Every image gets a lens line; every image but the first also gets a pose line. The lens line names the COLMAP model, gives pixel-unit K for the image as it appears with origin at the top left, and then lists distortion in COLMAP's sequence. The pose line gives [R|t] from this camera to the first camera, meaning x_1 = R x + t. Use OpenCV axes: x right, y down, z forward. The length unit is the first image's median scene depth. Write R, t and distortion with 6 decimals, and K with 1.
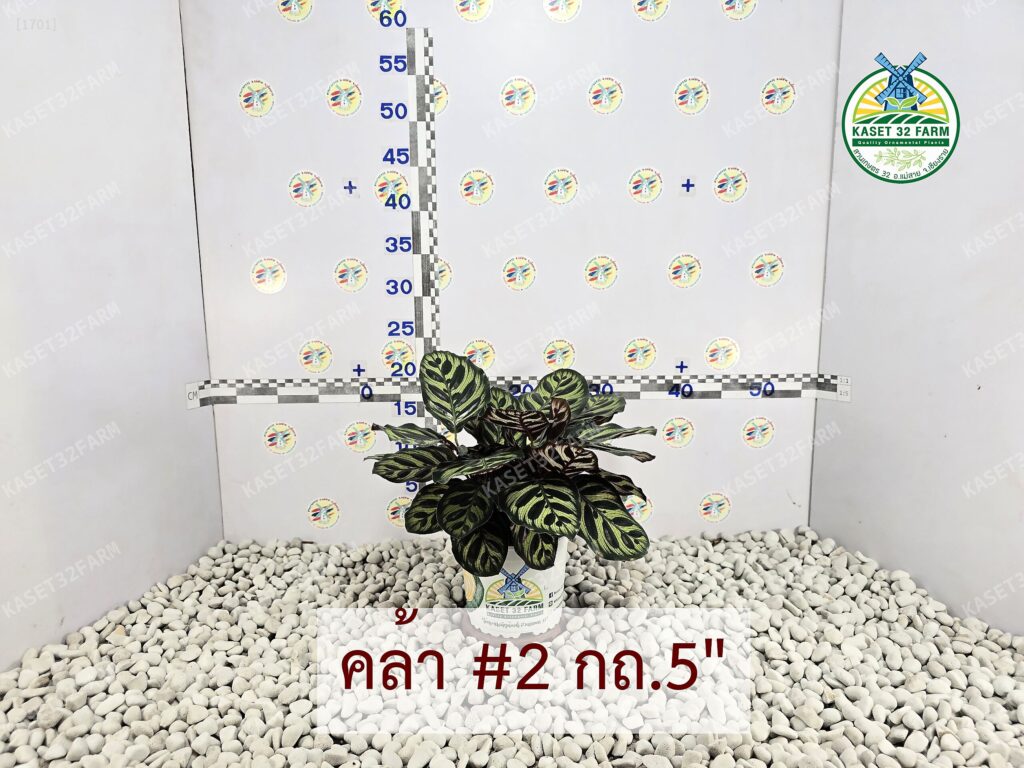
lens RADIAL K [[662.8, 0, 496.7], [0, 662.8, 394.9], [0, 0, 1]] dist [0.013046, -0.019786]
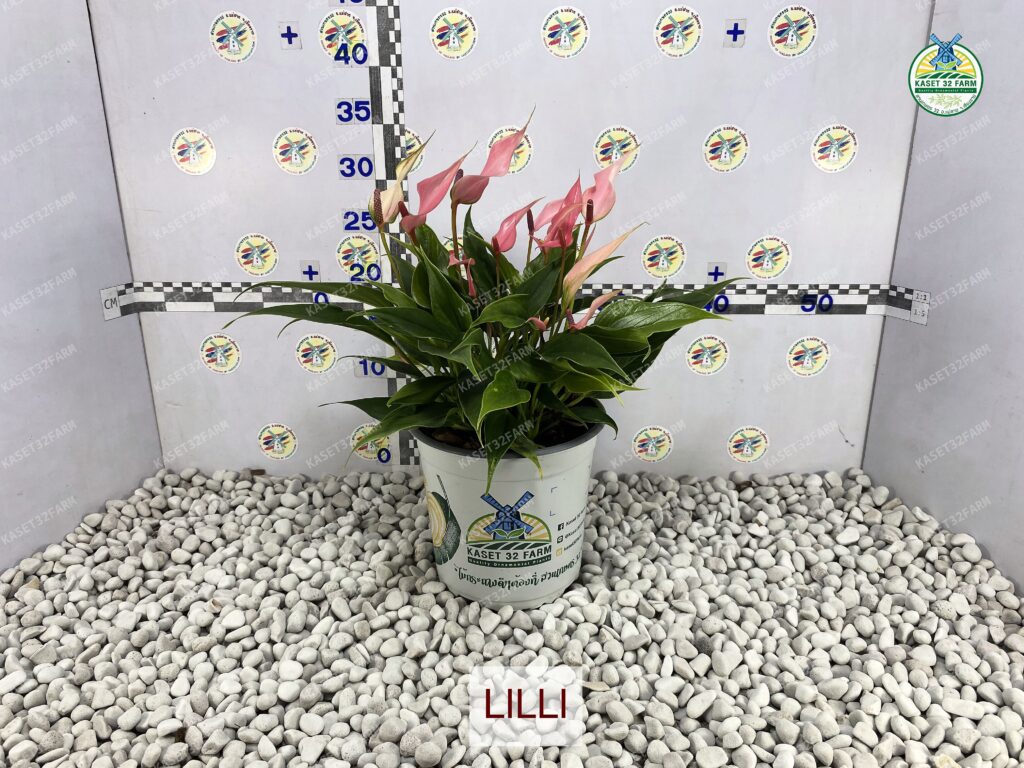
lens RADIAL K [[745.0, 0, 507.6], [0, 745.0, 373.5], [0, 0, 1]] dist [-0.016843, -0.007899]
pose [[0.999013, 0.019111, -0.040092, 0.072801], [-0.012280, 0.986354, 0.164178, -0.070494], [0.042682, -0.163524, 0.985616, 0.104486]]
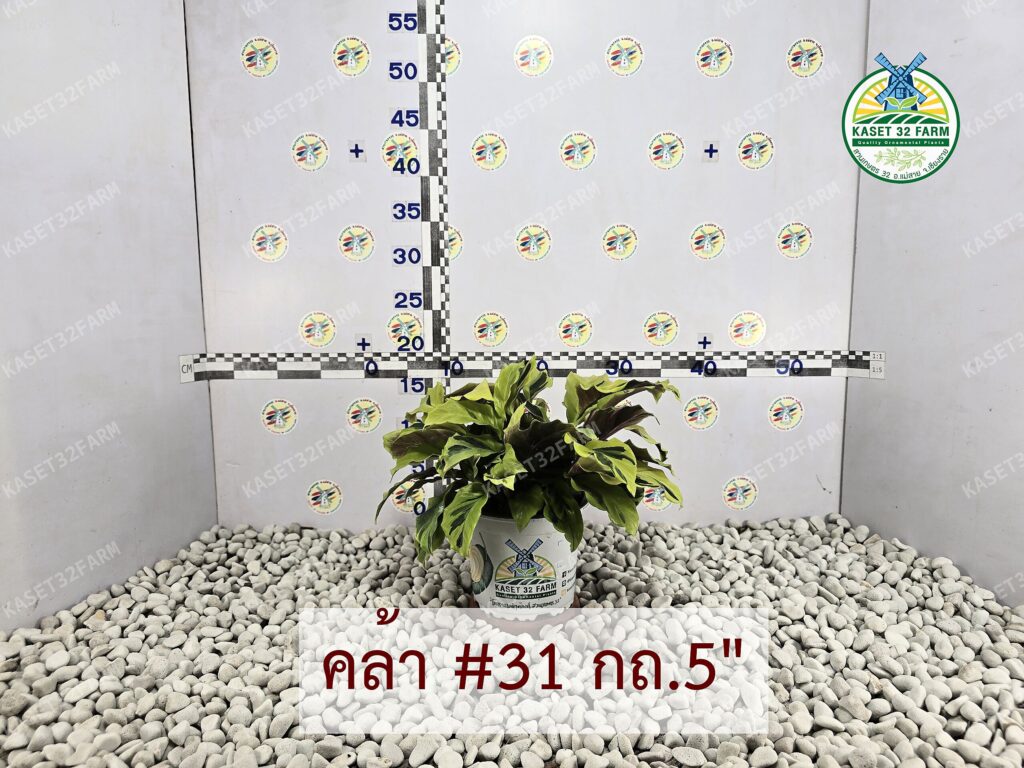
lens RADIAL K [[662.8, 0, 506.2], [0, 662.8, 386.9], [0, 0, 1]] dist [0.013046, -0.019786]
pose [[0.999987, 0.005088, -0.000415, -0.003784], [-0.005099, 0.999441, -0.033043, 0.056205], [0.000247, 0.033045, 0.999454, 0.058577]]
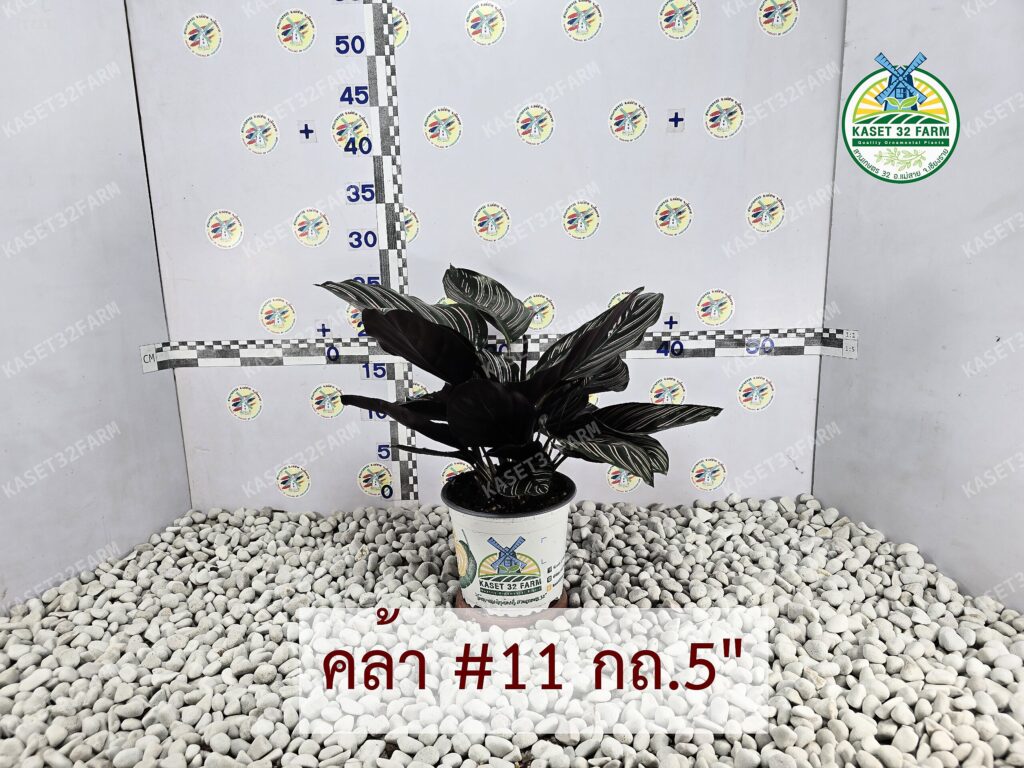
lens RADIAL K [[662.8, 0, 500.3], [0, 662.8, 391.4], [0, 0, 1]] dist [0.013046, -0.019786]
pose [[0.998885, -0.007104, -0.046662, 0.089334], [0.009252, 0.998900, 0.045978, 0.008991], [0.046284, -0.046358, 0.997852, 0.072510]]
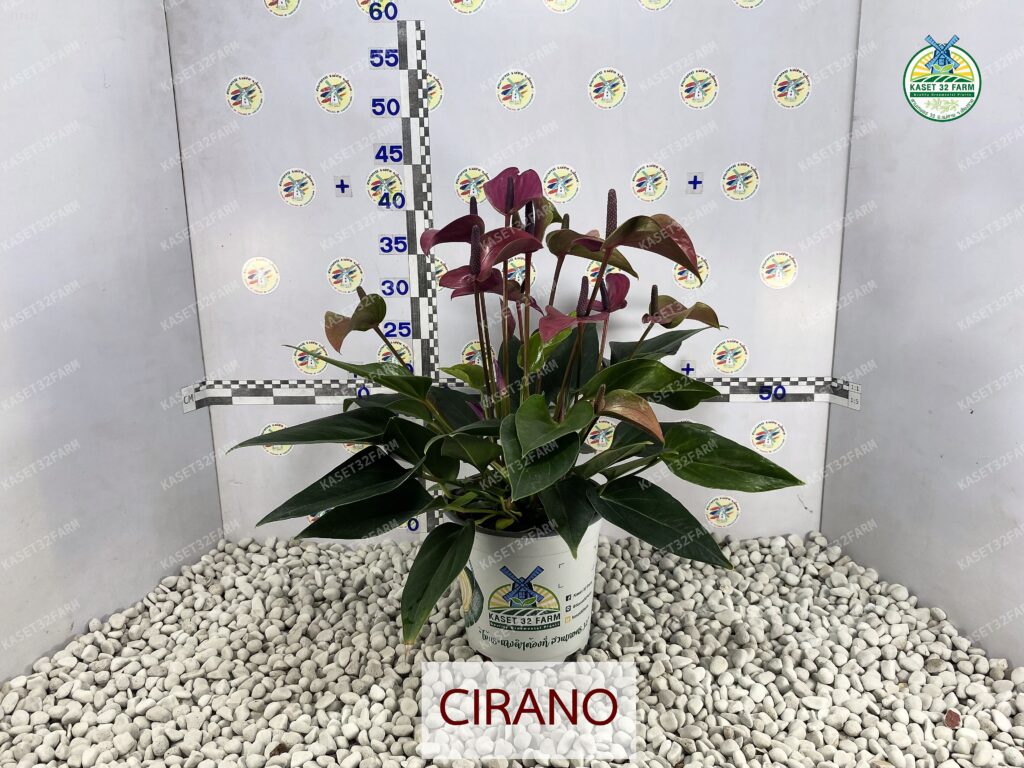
lens RADIAL K [[775.6, 0, 523.3], [0, 775.6, 375.9], [0, 0, 1]] dist [0.002659, -0.033939]
pose [[0.999437, 0.005394, -0.033120, 0.080963], [-0.002939, 0.997275, 0.073713, -0.120958], [0.033427, -0.073574, 0.996729, -0.135294]]
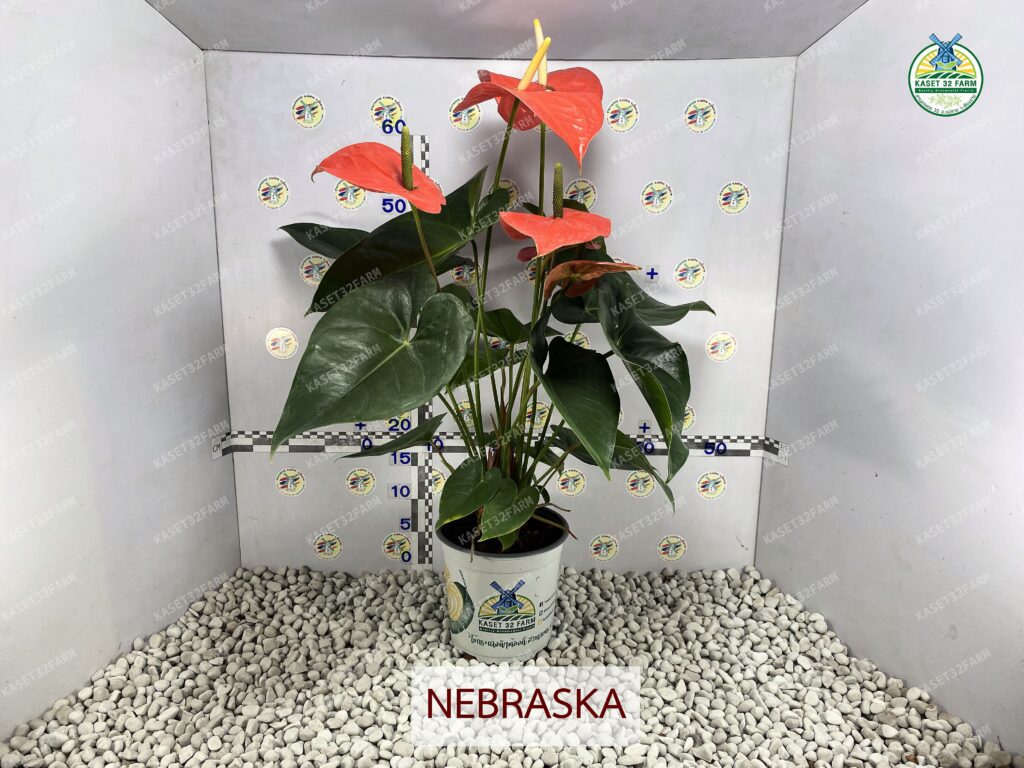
lens RADIAL K [[745.0, 0, 503.7], [0, 745.0, 373.5], [0, 0, 1]] dist [-0.016843, -0.007899]
pose [[0.999759, 0.021389, -0.004949, 0.044357], [-0.021087, 0.998281, 0.054687, -0.209887], [0.006111, -0.054569, 0.998491, -0.278129]]
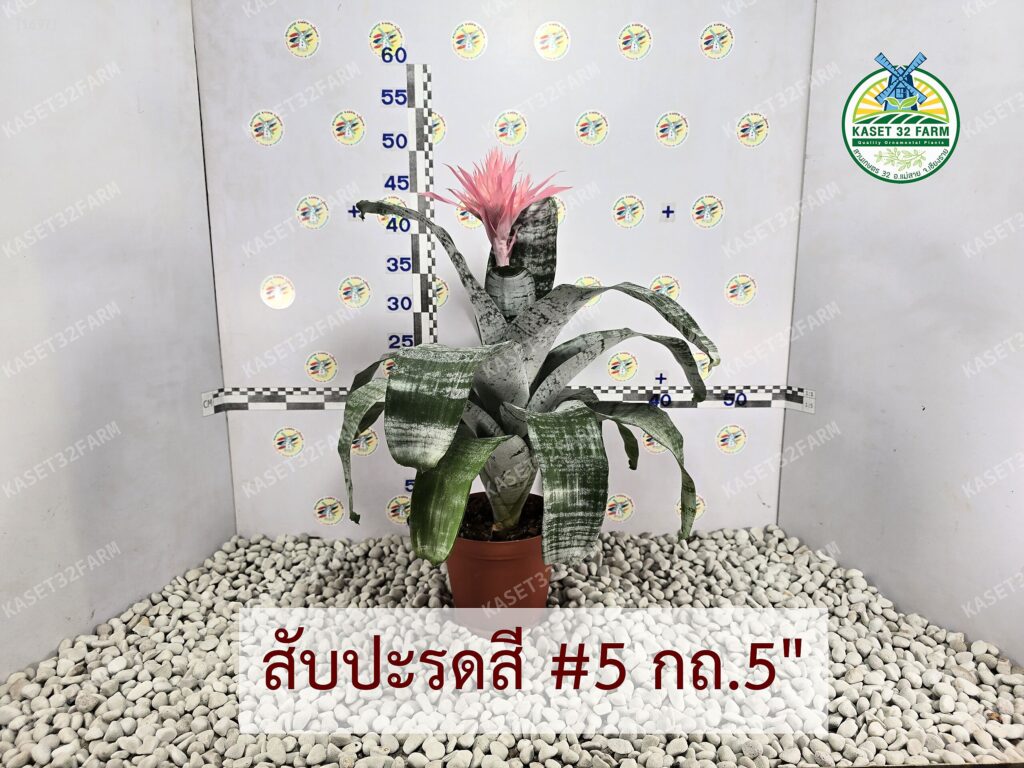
lens RADIAL K [[662.8, 0, 504.4], [0, 662.8, 385.0], [0, 0, 1]] dist [0.013046, -0.019786]
pose [[0.999959, 0.006926, 0.005798, 0.018440], [-0.007074, 0.999637, 0.025980, -0.061087], [-0.005616, -0.026020, 0.999646, -0.082378]]
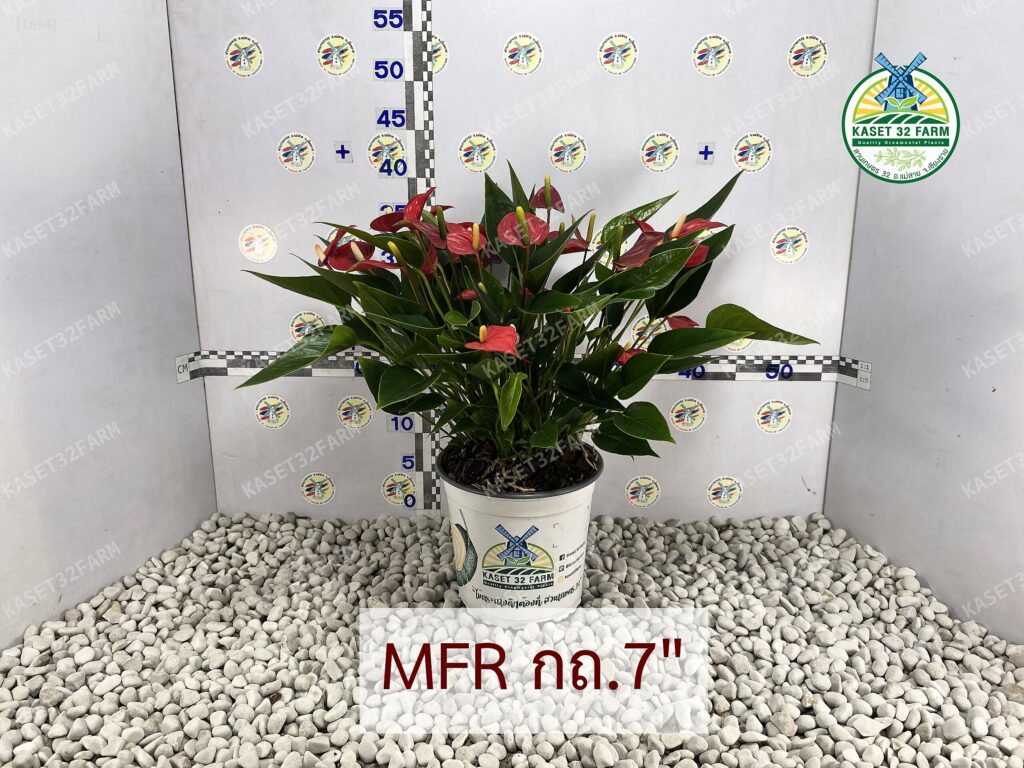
lens RADIAL K [[745.0, 0, 505.7], [0, 745.0, 375.9], [0, 0, 1]] dist [-0.016843, -0.007899]
pose [[0.999233, 0.020278, -0.033497, 0.051066], [-0.017358, 0.996208, 0.085258, -0.090139], [0.035099, -0.084612, 0.995796, -0.064996]]
